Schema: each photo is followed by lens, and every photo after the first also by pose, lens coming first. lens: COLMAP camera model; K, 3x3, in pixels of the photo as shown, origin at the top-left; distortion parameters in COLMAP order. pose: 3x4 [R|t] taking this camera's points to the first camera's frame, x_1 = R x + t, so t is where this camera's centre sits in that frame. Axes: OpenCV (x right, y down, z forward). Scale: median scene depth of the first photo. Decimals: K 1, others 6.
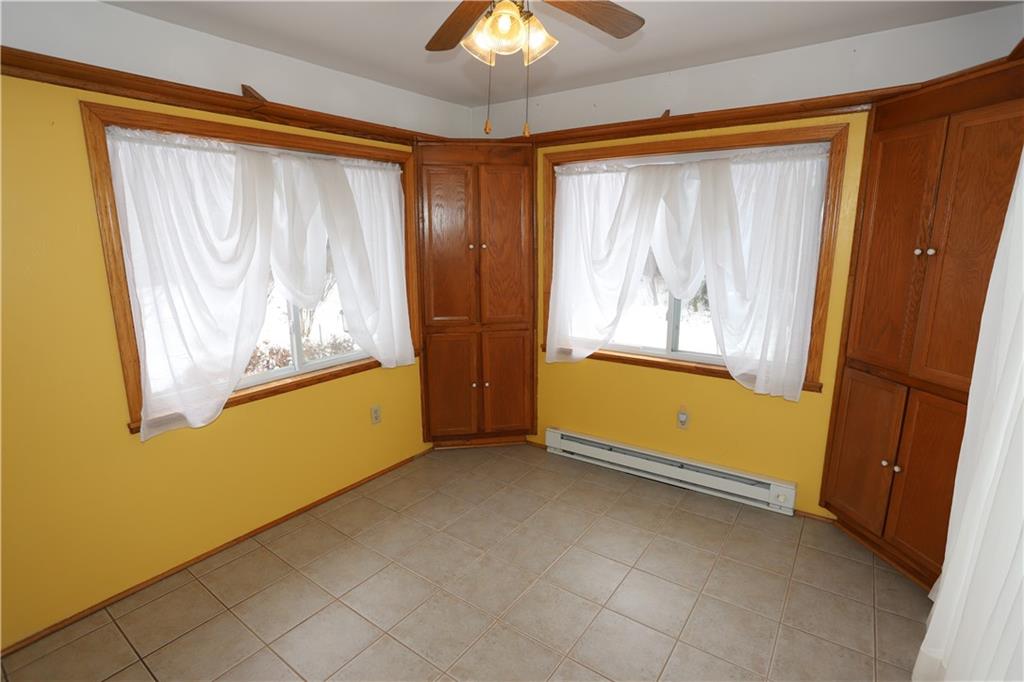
lens RADIAL K [[498.6, 0, 511.3], [0, 498.6, 331.6], [0, 0, 1]] dist [-0.082089, 0.041877]
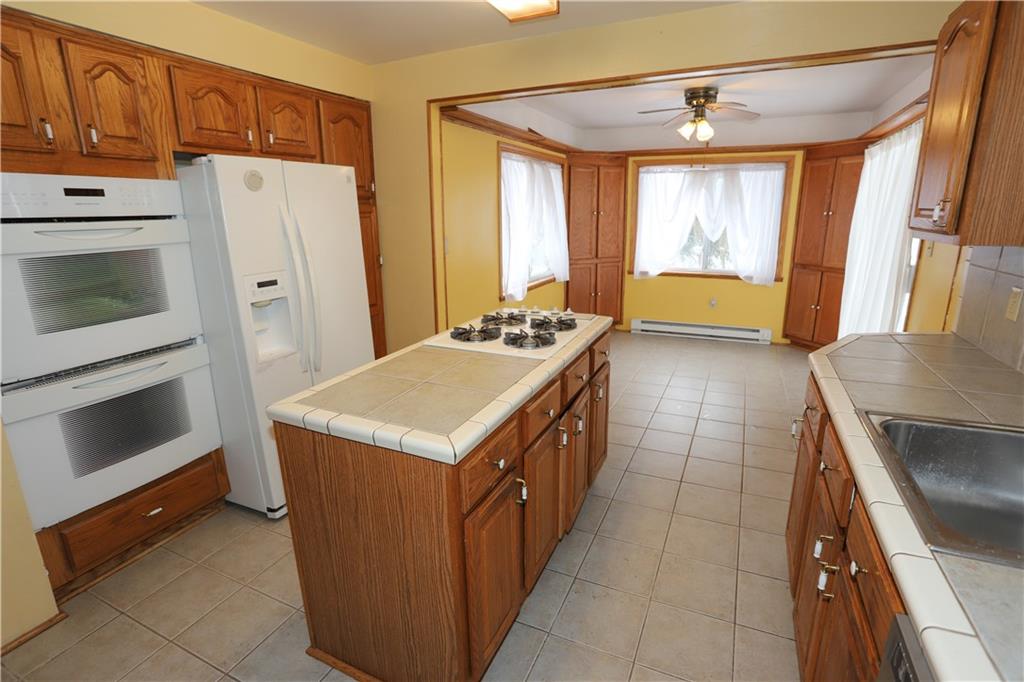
lens RADIAL K [[498.6, 0, 511.3], [0, 498.6, 331.6], [0, 0, 1]] dist [-0.082089, 0.041877]
pose [[0.982651, -0.046353, 0.179579, -0.750524], [0.037950, 0.998030, 0.049950, 0.157193], [-0.181540, -0.042269, 0.982475, -0.723296]]
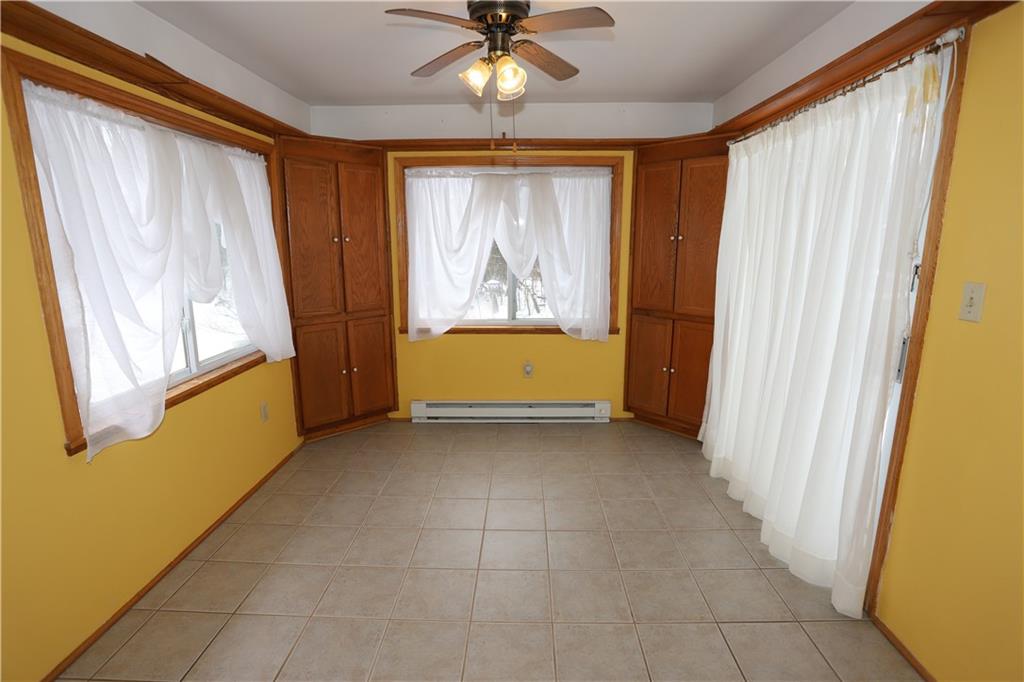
lens RADIAL K [[498.6, 0, 511.3], [0, 498.6, 331.6], [0, 0, 1]] dist [-0.082089, 0.041877]
pose [[0.827474, -0.099485, 0.552621, -0.394928], [0.102962, 0.994375, 0.024840, 0.038018], [-0.551983, 0.036344, 0.833063, -0.074594]]
